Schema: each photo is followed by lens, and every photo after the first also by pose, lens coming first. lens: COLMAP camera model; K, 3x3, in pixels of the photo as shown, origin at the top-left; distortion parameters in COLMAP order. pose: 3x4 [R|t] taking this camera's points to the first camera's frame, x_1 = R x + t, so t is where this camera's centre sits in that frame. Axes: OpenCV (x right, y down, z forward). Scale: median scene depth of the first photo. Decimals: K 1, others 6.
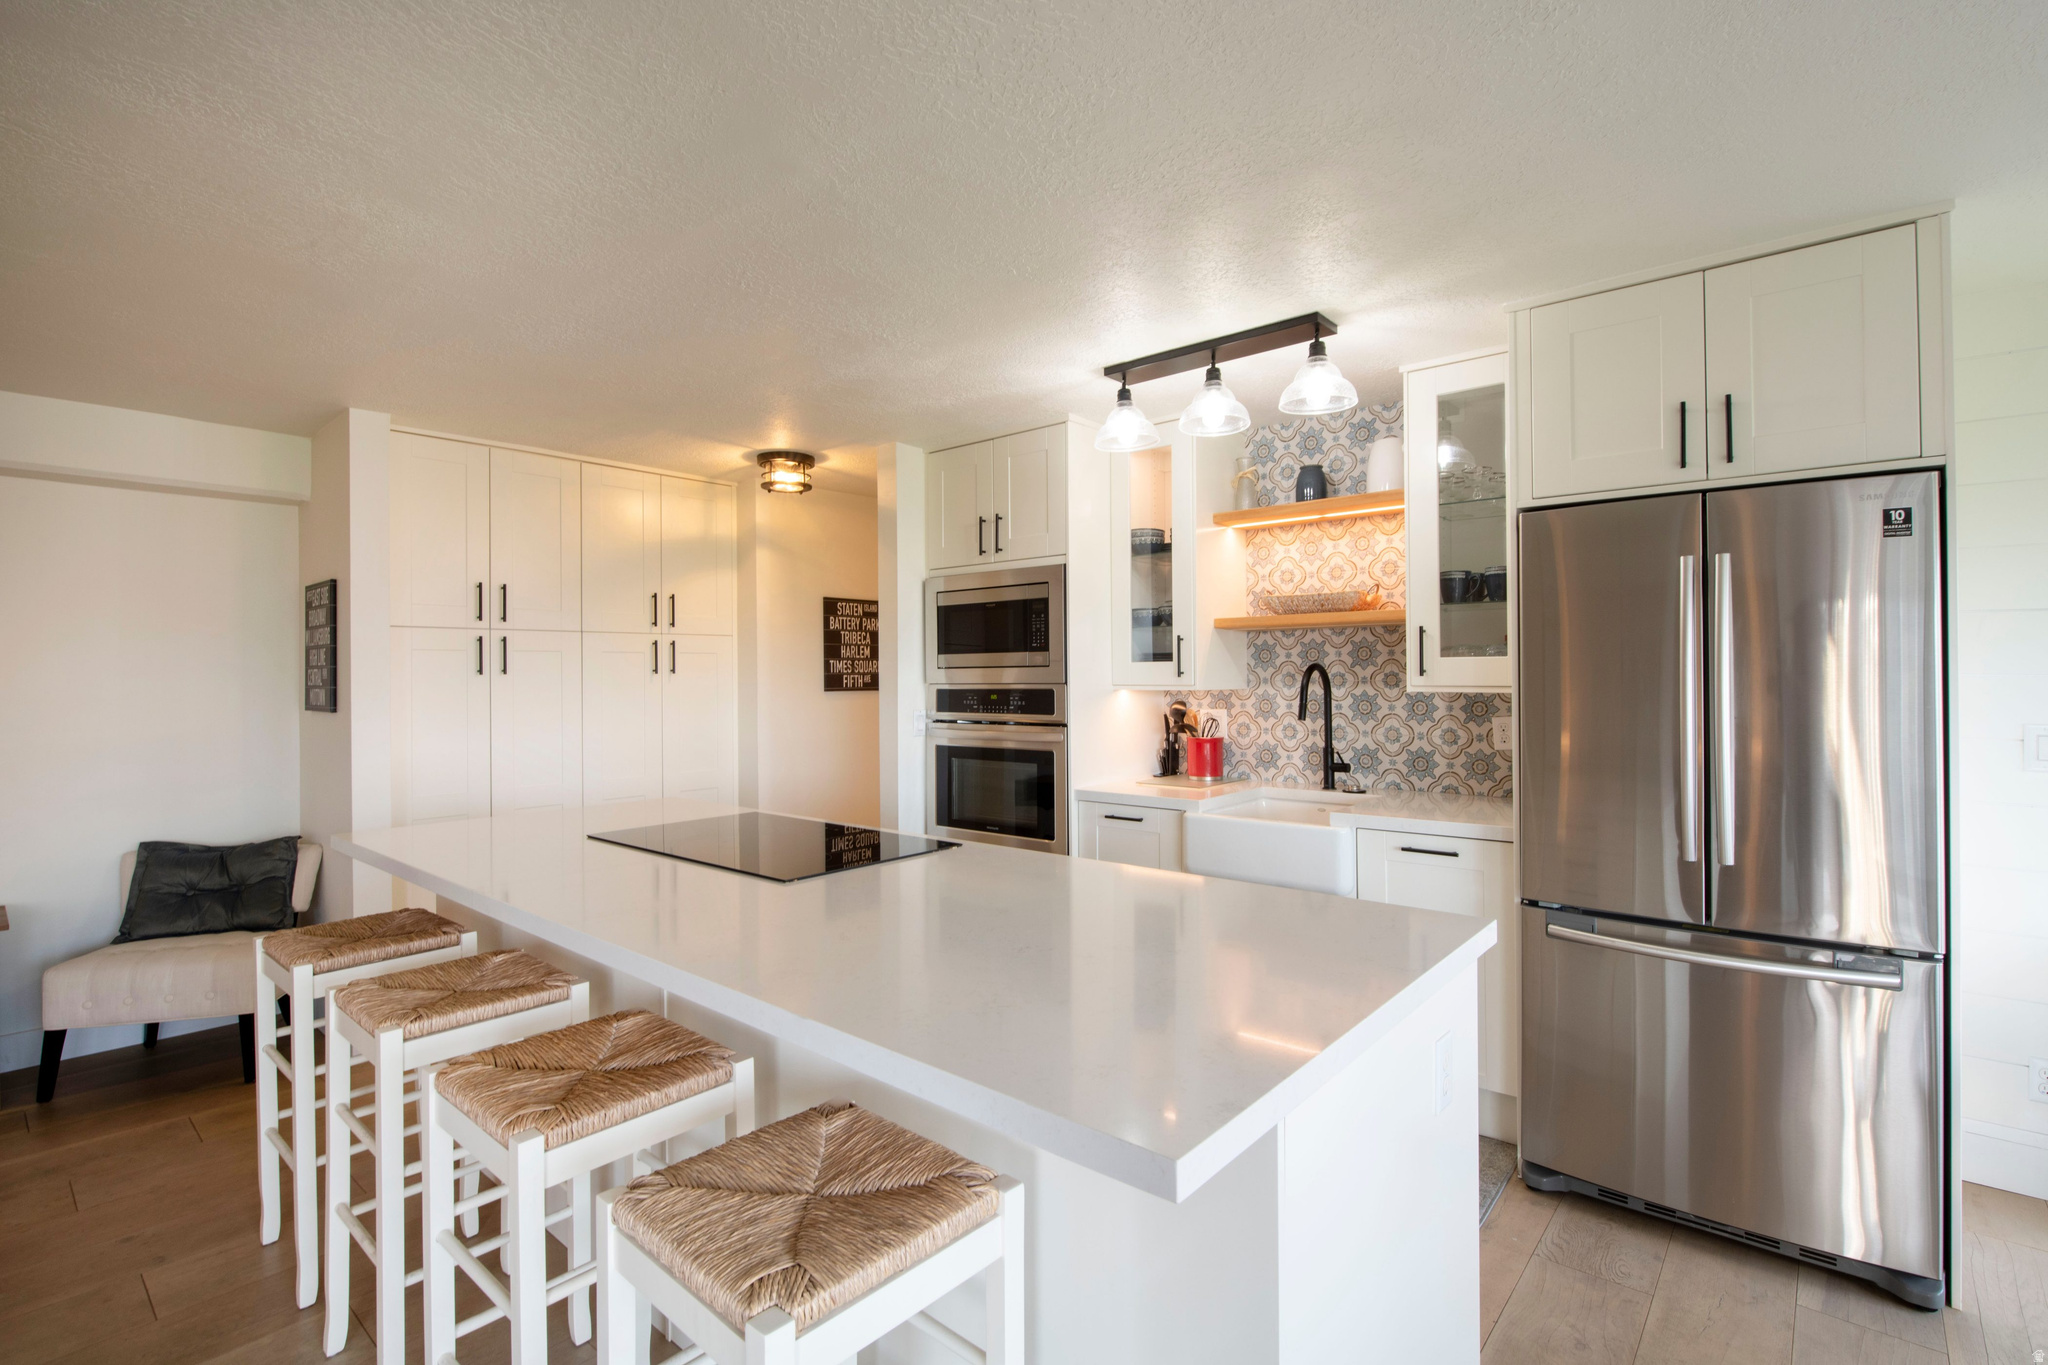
lens RADIAL K [[959.4, 0, 1024.0], [0, 959.4, 682.5], [0, 0, 1]] dist [-0.000013, -0.000017]
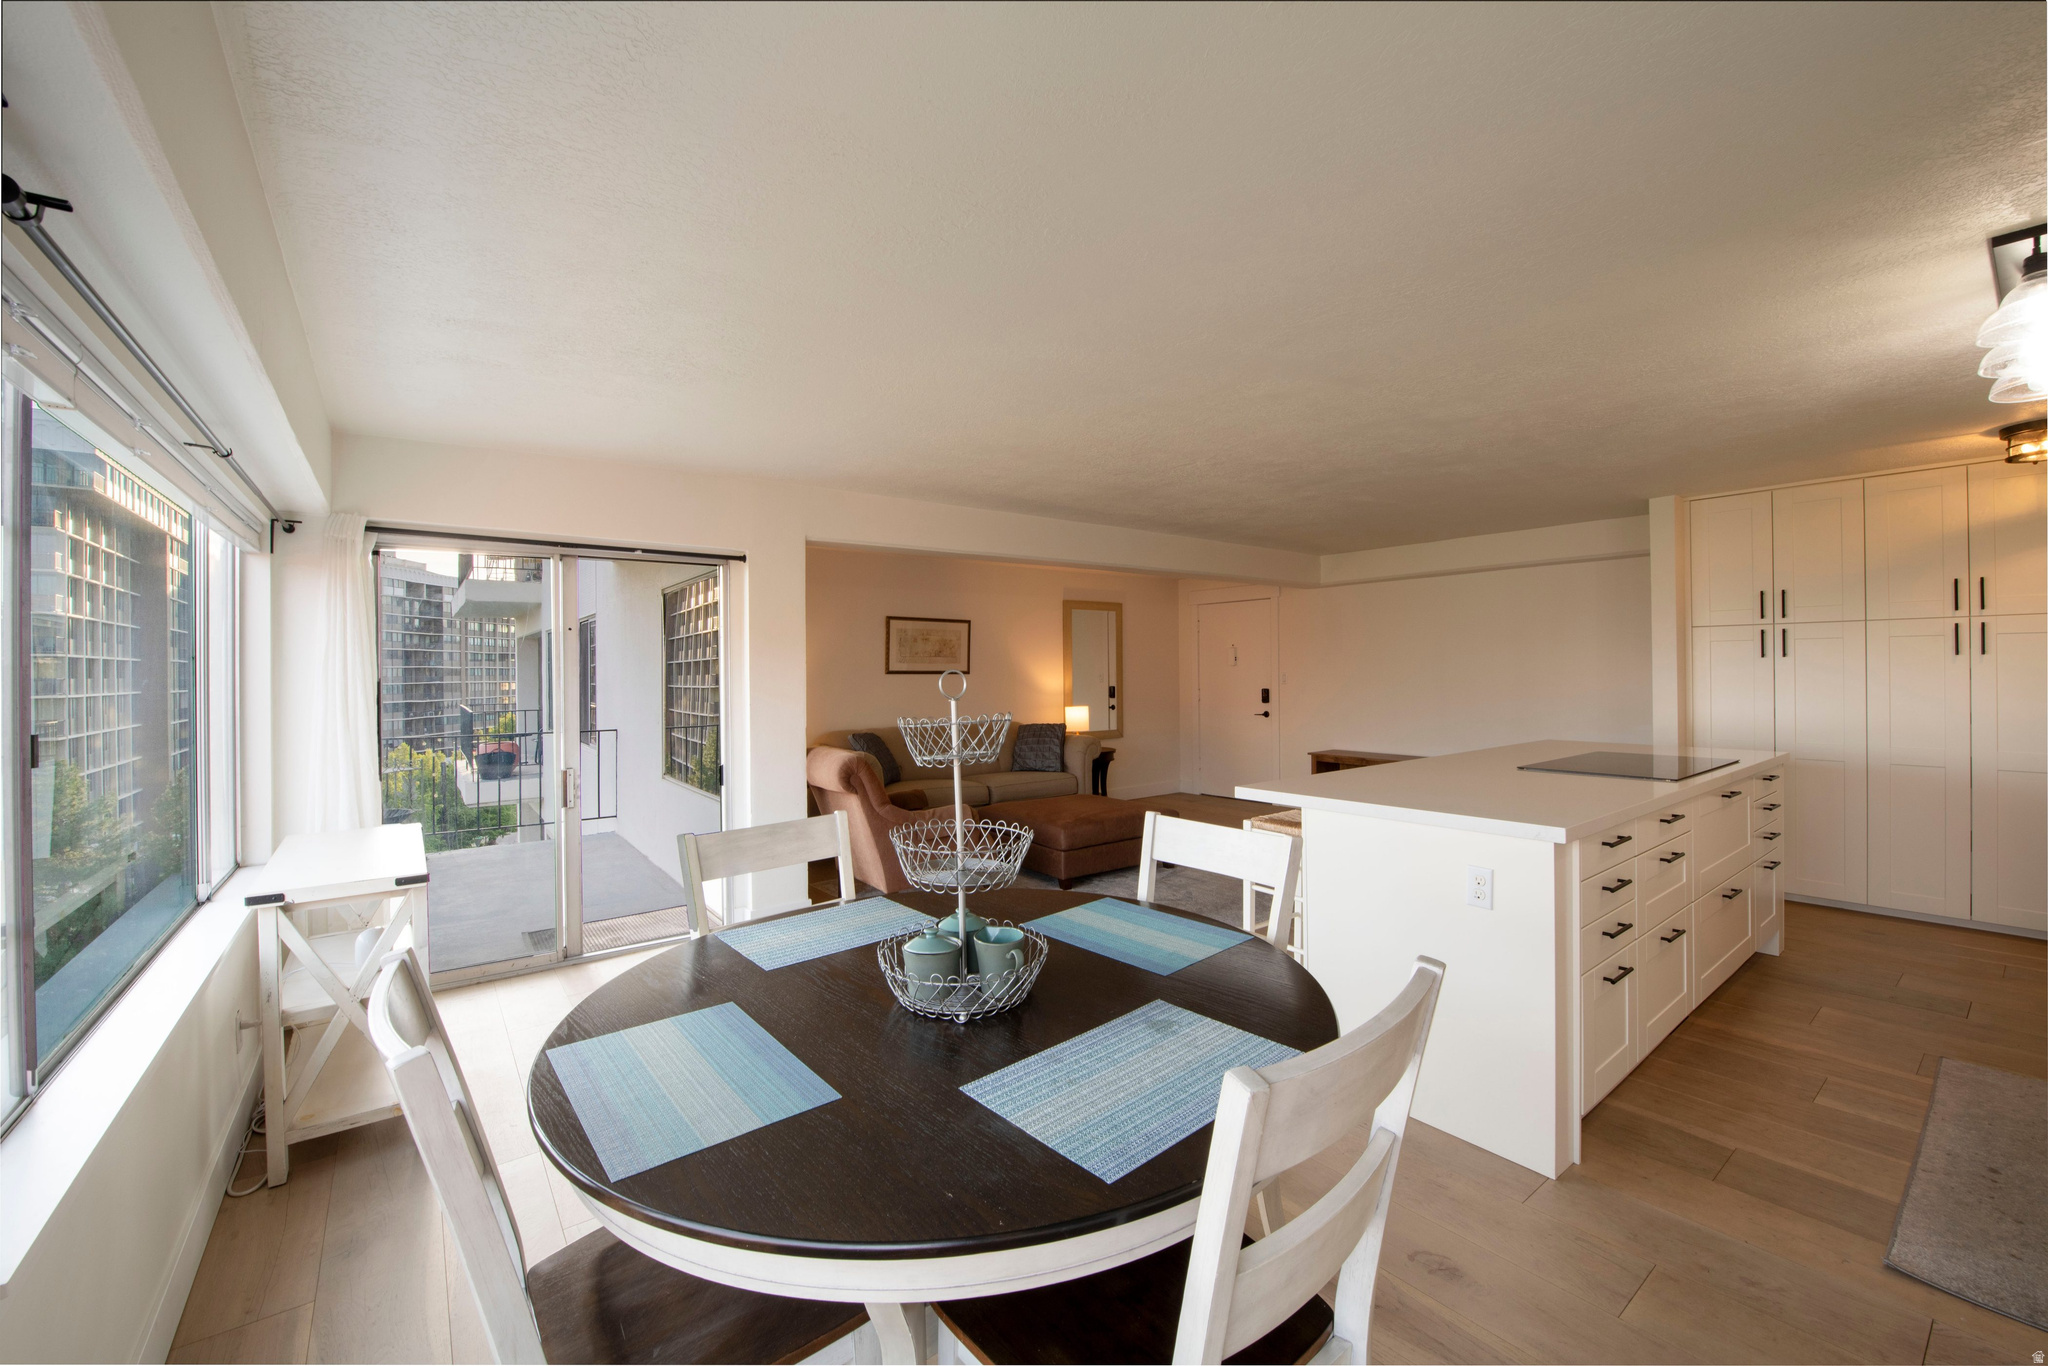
lens RADIAL K [[843.4, 0, 1023.5], [0, 843.4, 671.3], [0, 0, 1]] dist [-0.000463, -0.000118]
pose [[-0.234404, 0.004532, -0.972129, 0.794500], [-0.006324, 0.999961, 0.006187, 0.010030], [0.972119, 0.007598, -0.234366, 0.230360]]
